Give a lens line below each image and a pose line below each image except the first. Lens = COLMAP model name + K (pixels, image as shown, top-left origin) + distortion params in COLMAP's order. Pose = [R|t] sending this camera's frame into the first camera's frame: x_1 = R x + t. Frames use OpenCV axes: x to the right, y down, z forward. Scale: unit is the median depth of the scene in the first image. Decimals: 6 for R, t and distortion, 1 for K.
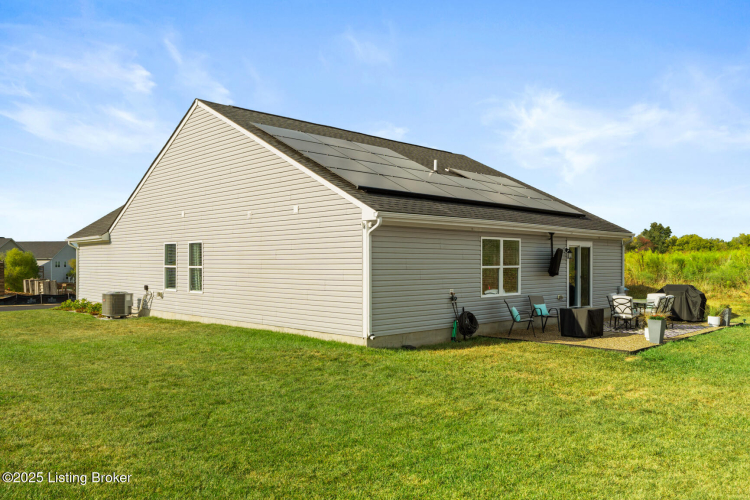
lens RADIAL K [[584.3, 0, 372.9], [0, 584.3, 250.2], [0, 0, 1]] dist [0.006986, -0.009231]
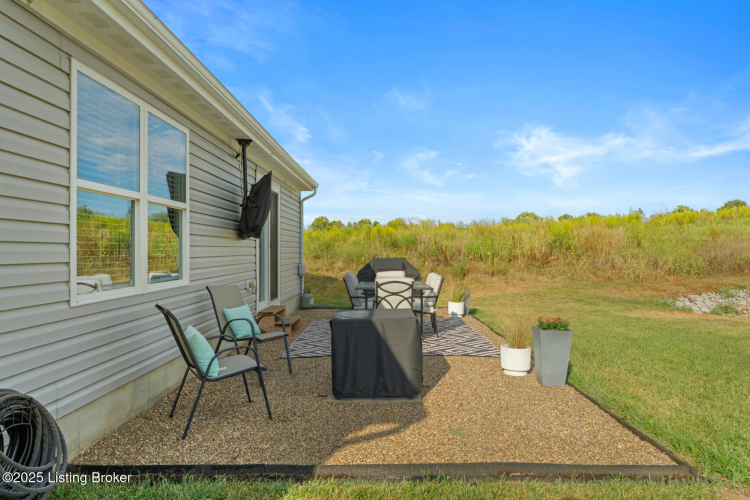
lens RADIAL K [[481.4, 0, 373.2], [0, 481.4, 245.1], [0, 0, 1]] dist [-0.001475, -0.000530]
pose [[0.707173, 0.005445, 0.707019, 0.124574], [-0.008189, 0.999966, 0.000491, 0.051027], [-0.706993, -0.006137, 0.707194, 0.726274]]
